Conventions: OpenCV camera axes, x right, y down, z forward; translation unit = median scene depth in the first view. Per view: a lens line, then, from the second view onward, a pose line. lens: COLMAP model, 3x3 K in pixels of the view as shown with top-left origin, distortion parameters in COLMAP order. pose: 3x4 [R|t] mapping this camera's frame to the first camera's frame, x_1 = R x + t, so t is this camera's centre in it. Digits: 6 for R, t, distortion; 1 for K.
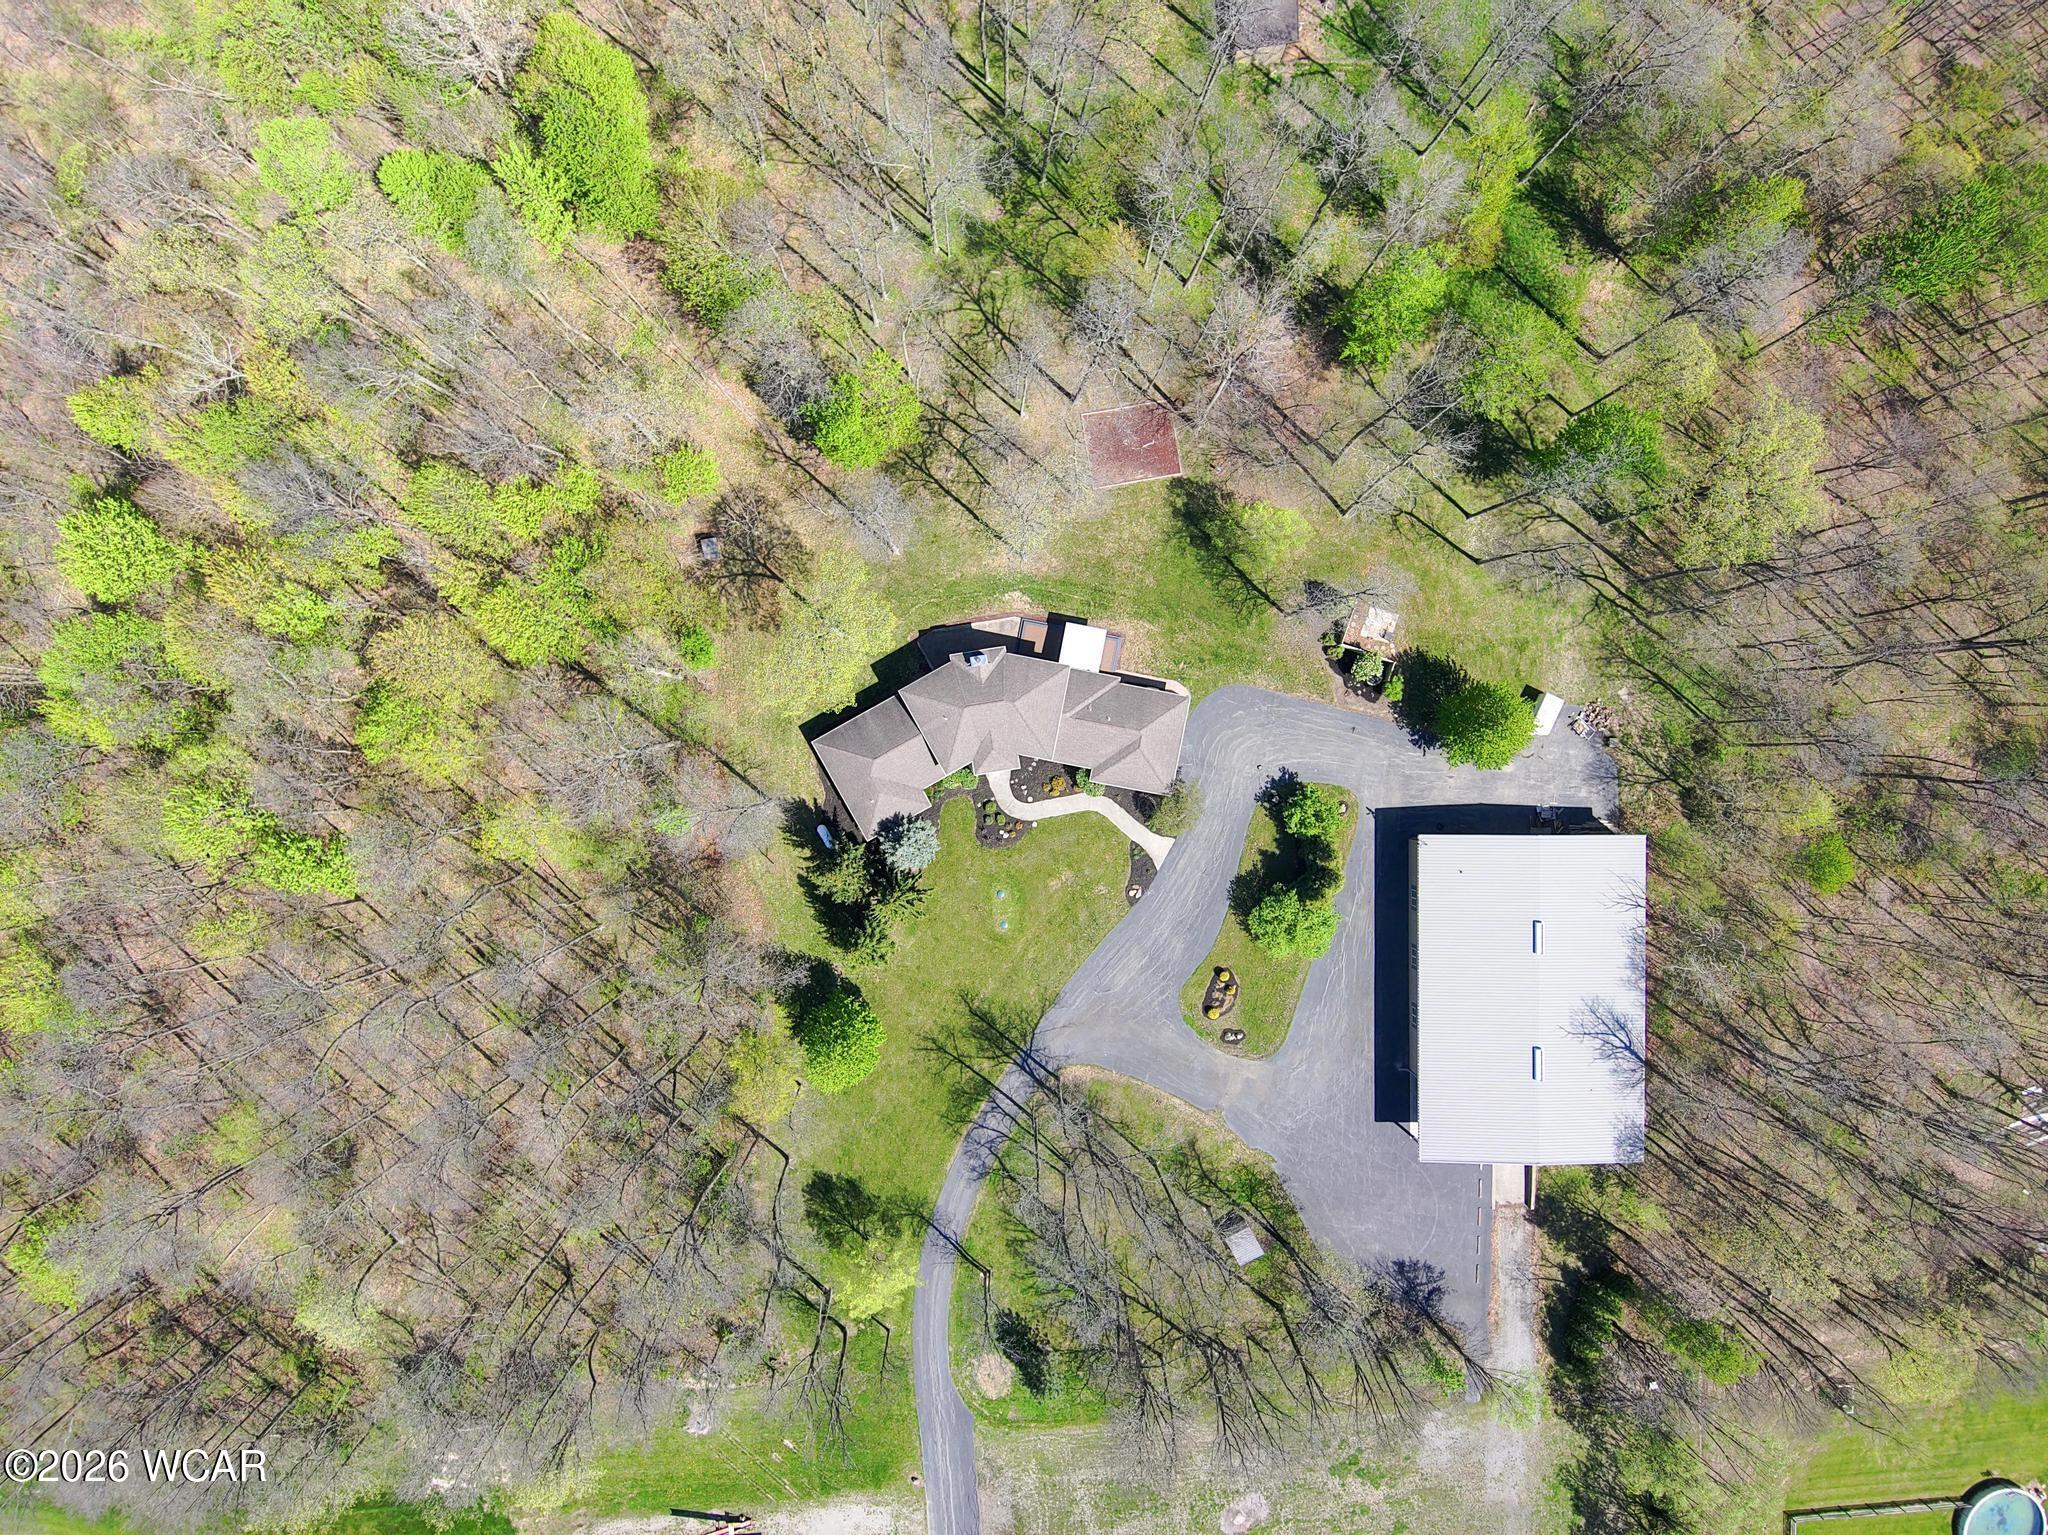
lens RADIAL K [[1208.8, 0, 1024.0], [0, 1208.8, 767.5], [0, 0, 1]] dist [0.096208, -0.133336]
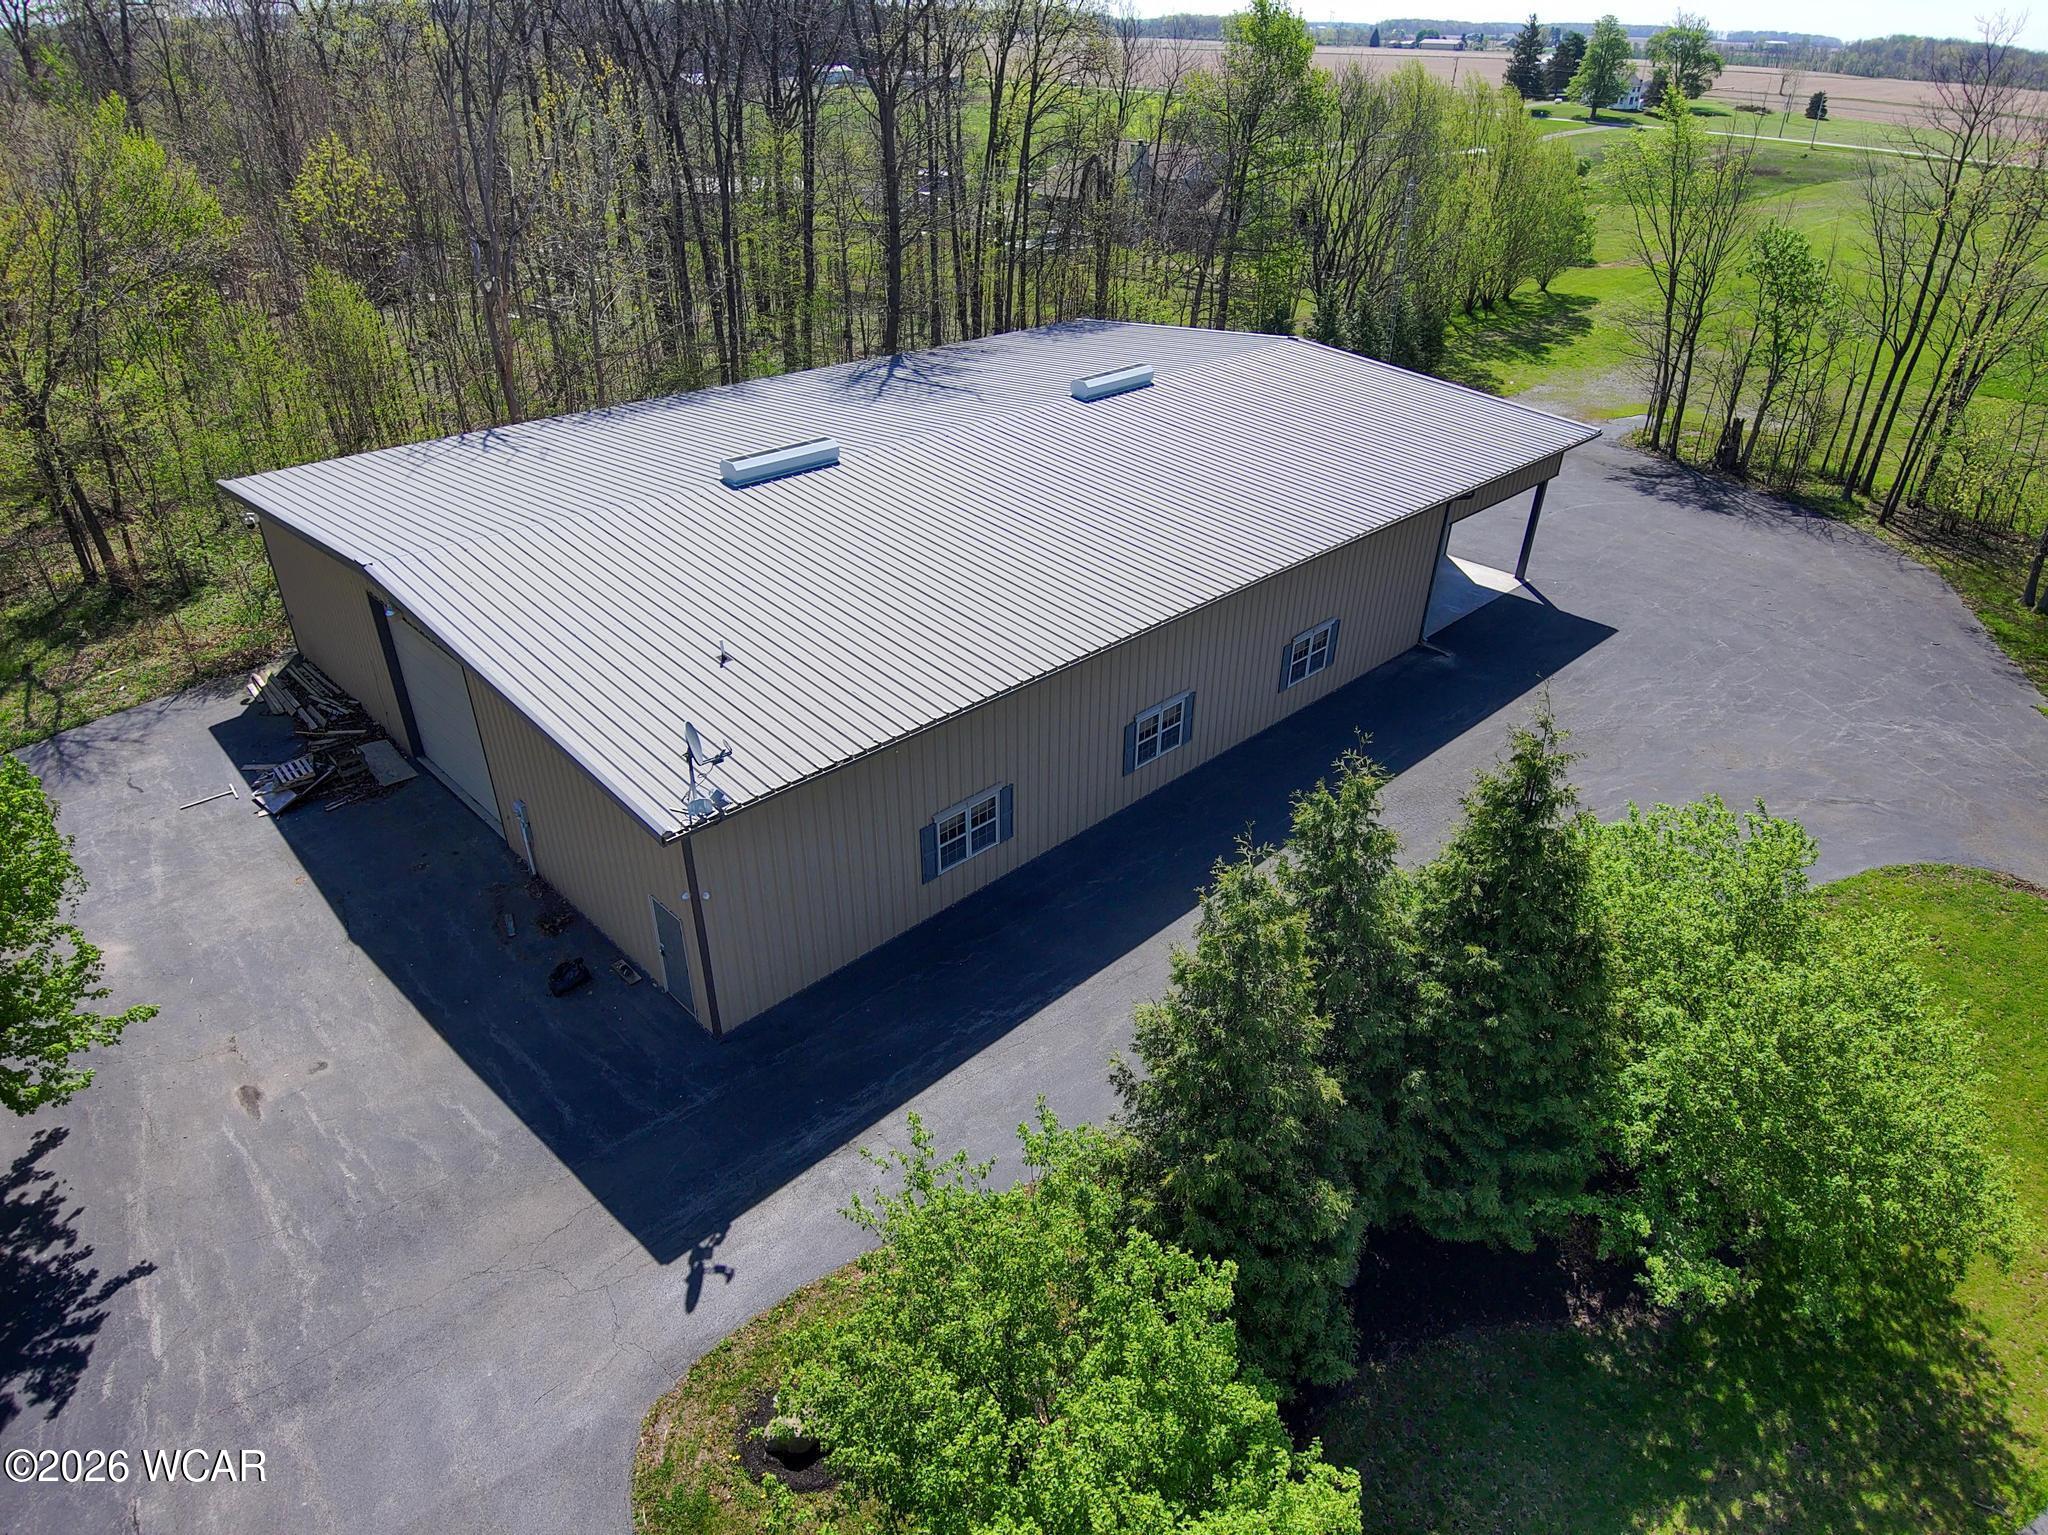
lens RADIAL K [[1231.9, 0, 1024.0], [0, 1231.9, 767.5], [0, 0, 1]] dist [0.057933, -0.093423]
pose [[-0.699094, -0.380062, 0.605657, 0.196583], [0.715015, -0.366103, 0.595586, -0.001961], [-0.004627, 0.849424, 0.527691, 0.883214]]
